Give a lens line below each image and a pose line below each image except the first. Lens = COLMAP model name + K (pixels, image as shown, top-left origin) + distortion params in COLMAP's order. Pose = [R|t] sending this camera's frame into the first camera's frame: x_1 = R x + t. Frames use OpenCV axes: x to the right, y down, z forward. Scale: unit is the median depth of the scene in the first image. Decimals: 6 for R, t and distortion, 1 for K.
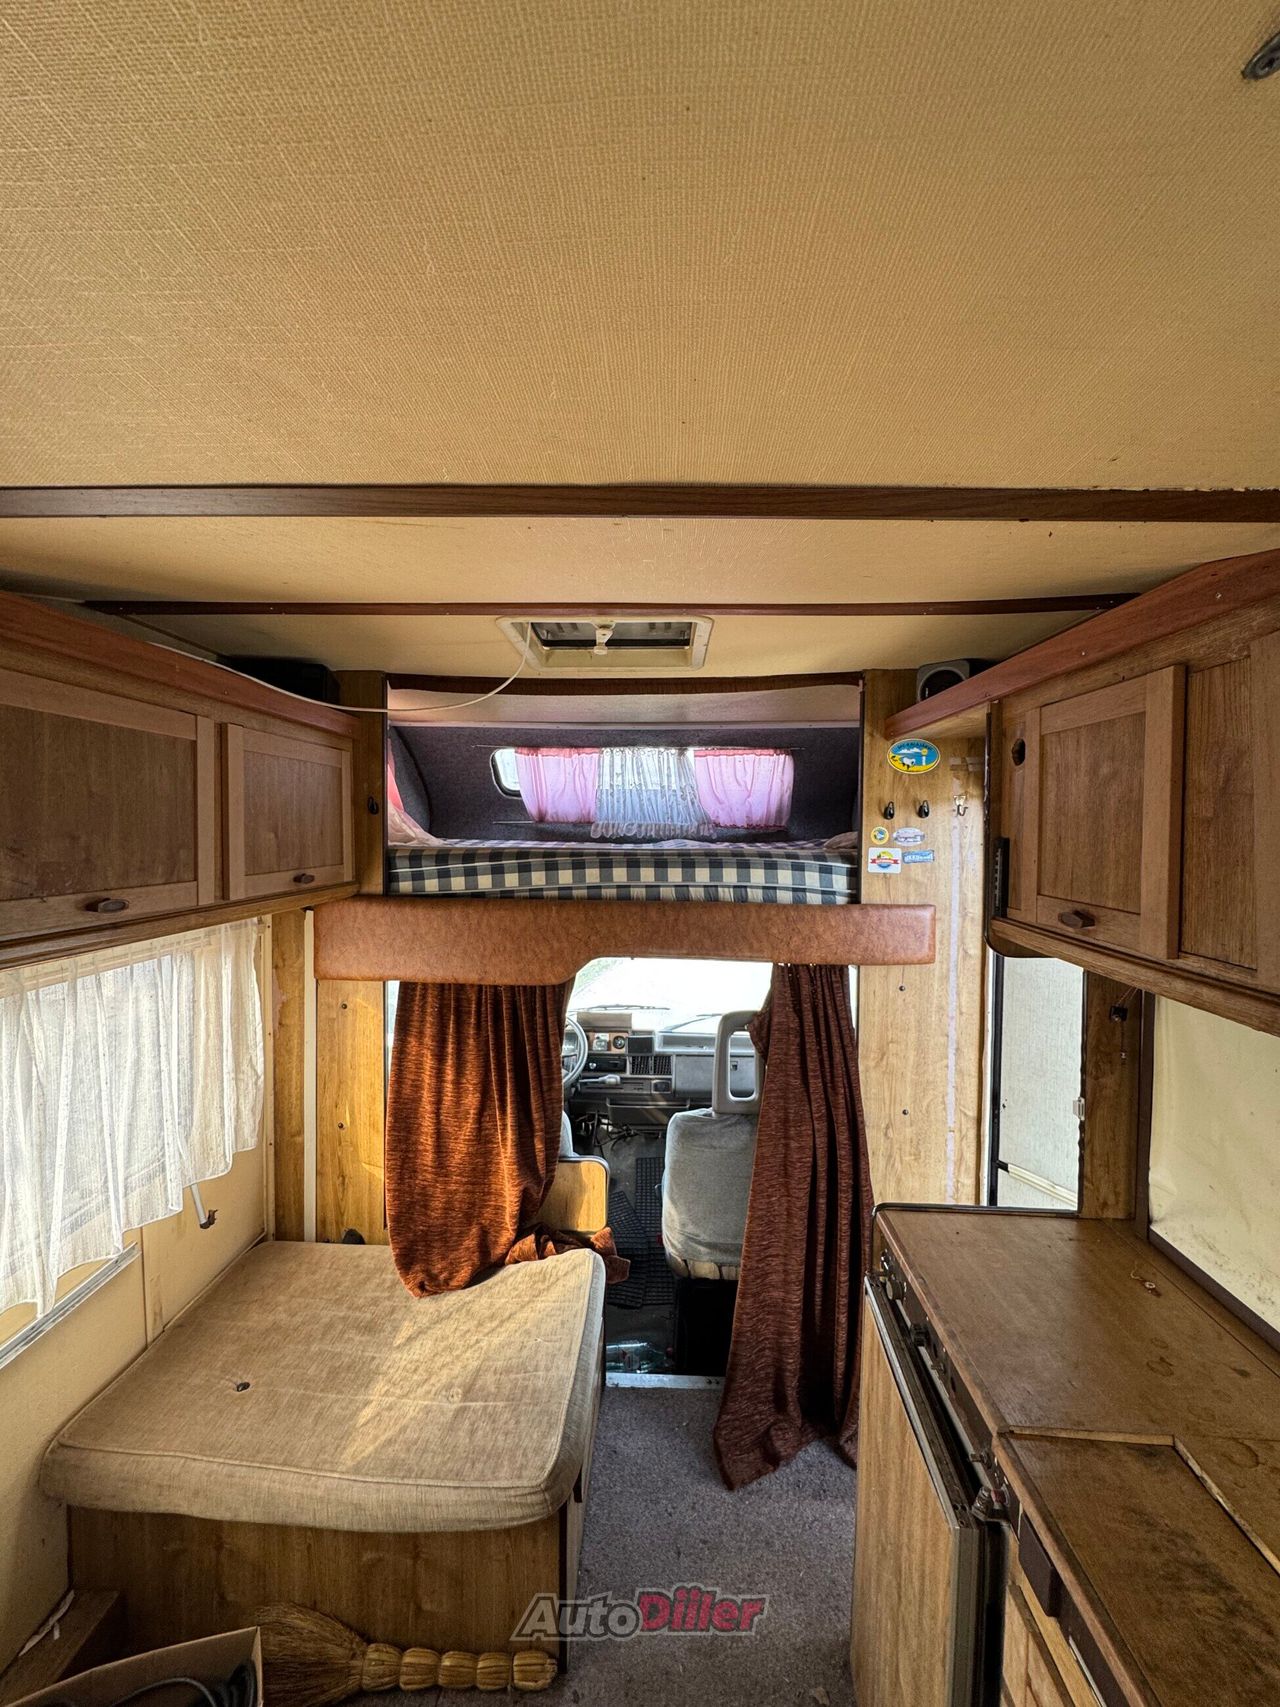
lens RADIAL K [[682.7, 0, 635.8], [0, 682.7, 852.7], [0, 0, 1]] dist [0.000943, 0.000052]
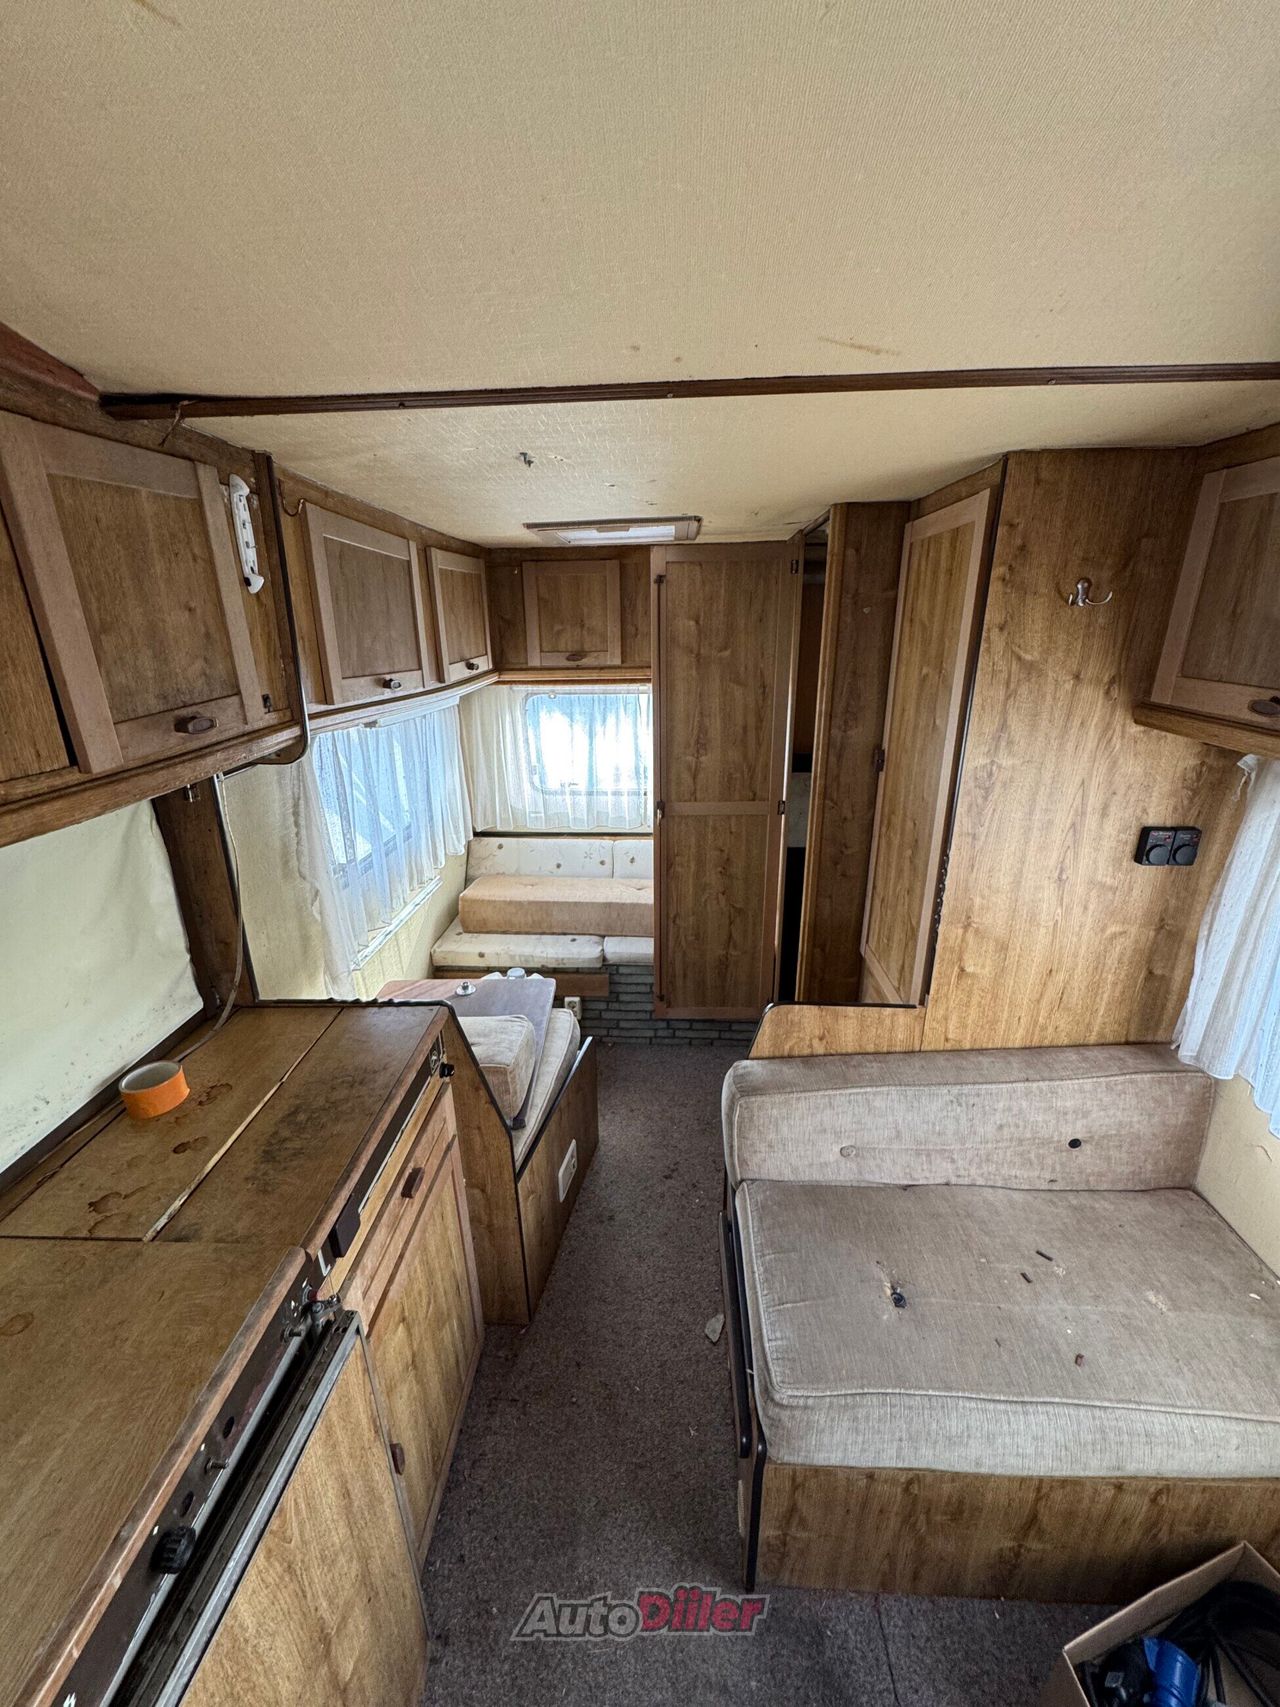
lens RADIAL K [[682.7, 0, 637.7], [0, 682.7, 855.7], [0, 0, 1]] dist [0.000943, 0.000052]
pose [[-0.999980, 0.005501, 0.003276, 0.023268], [0.006308, 0.934157, 0.356808, -0.054268], [-0.001097, 0.356821, -0.934172, 1.576739]]
